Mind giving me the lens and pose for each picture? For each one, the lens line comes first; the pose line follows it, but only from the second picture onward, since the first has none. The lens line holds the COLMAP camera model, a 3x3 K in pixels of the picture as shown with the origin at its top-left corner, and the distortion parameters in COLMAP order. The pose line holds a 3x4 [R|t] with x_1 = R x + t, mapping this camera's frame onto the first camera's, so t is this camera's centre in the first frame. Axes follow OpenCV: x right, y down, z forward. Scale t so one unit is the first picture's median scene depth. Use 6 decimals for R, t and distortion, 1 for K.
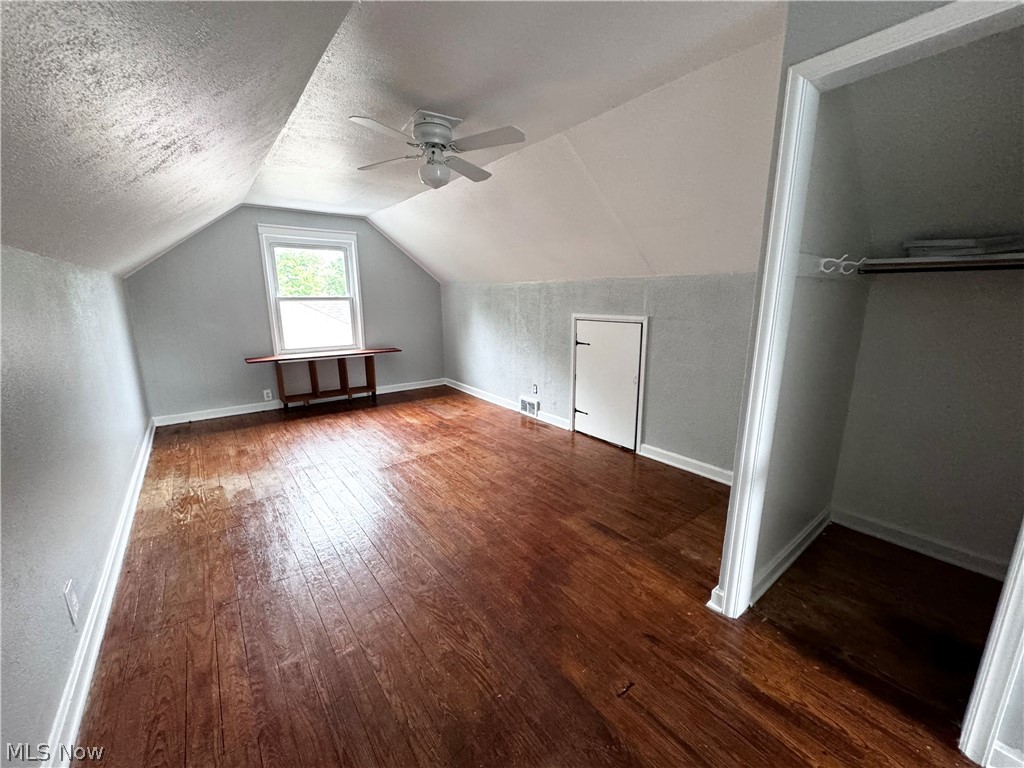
lens RADIAL K [[406.0, 0, 512.0], [0, 406.0, 384.0], [0, 0, 1]] dist [-0.003109, -0.000095]
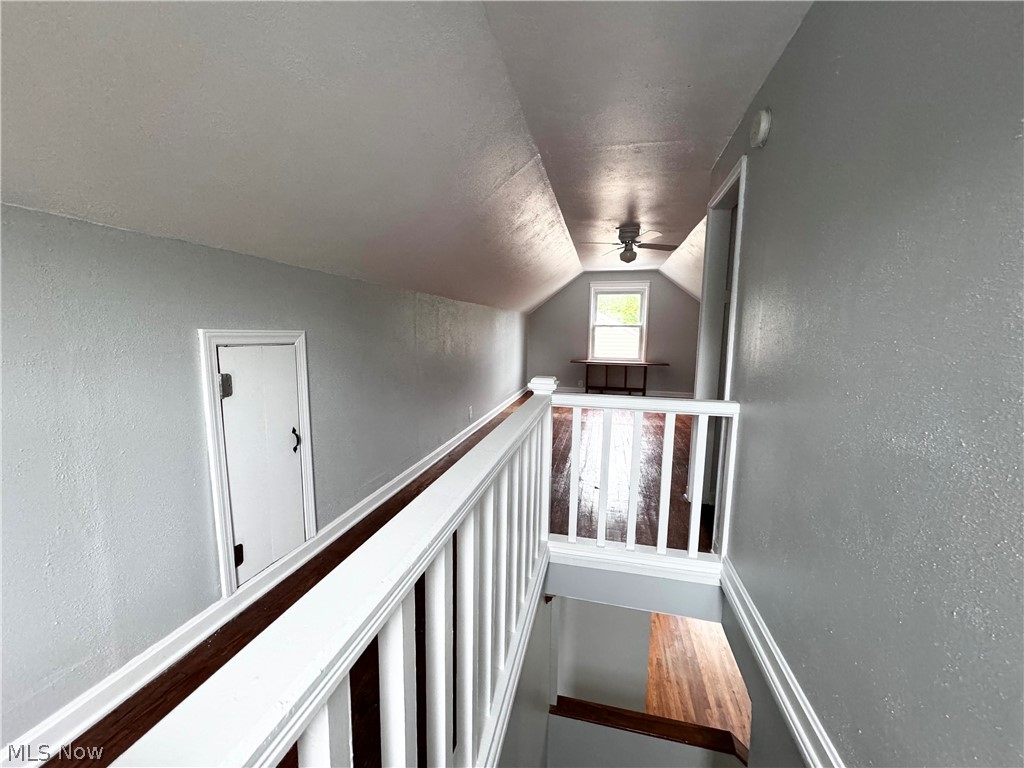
lens RADIAL K [[406.0, 0, 512.0], [0, 406.0, 384.0], [0, 0, 1]] dist [-0.003109, -0.000095]
pose [[0.630907, 0.111676, -0.767779, 0.487753], [-0.176713, 0.984260, -0.002046, 0.082758], [0.755466, 0.136967, 0.640712, -0.262922]]
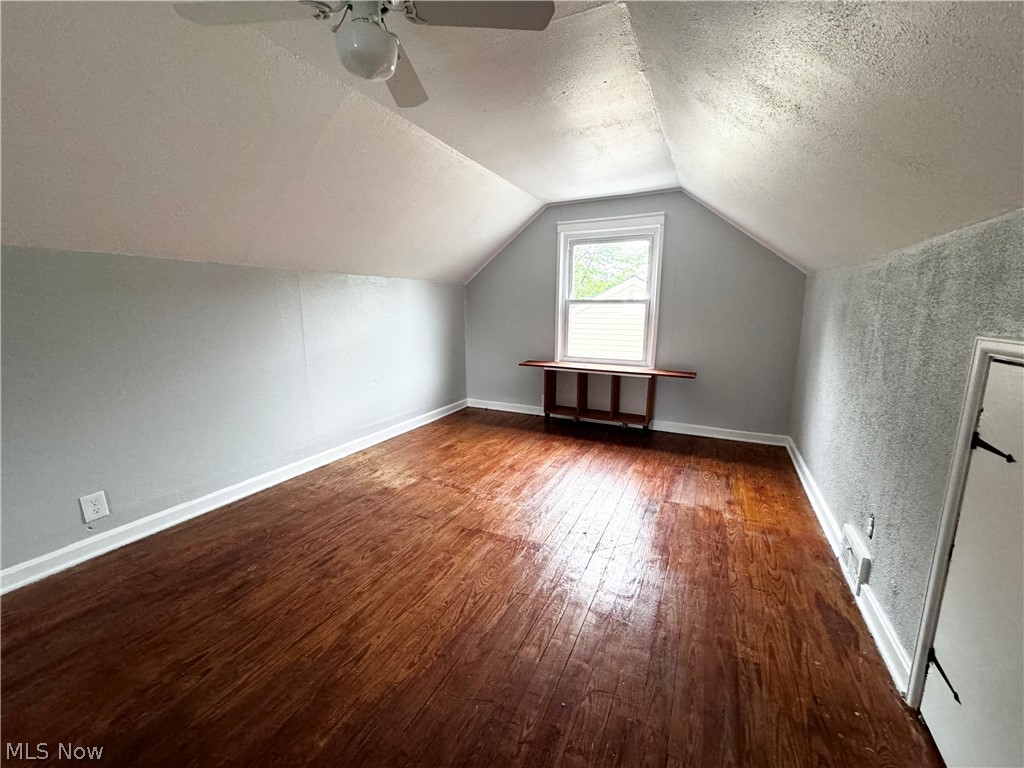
lens RADIAL K [[406.0, 0, 512.0], [0, 406.0, 384.0], [0, 0, 1]] dist [-0.003109, -0.000095]
pose [[0.433519, 0.168599, -0.885232, 0.219495], [-0.190622, 0.977270, 0.092776, -0.087264], [0.880752, 0.128524, 0.455803, 0.487354]]
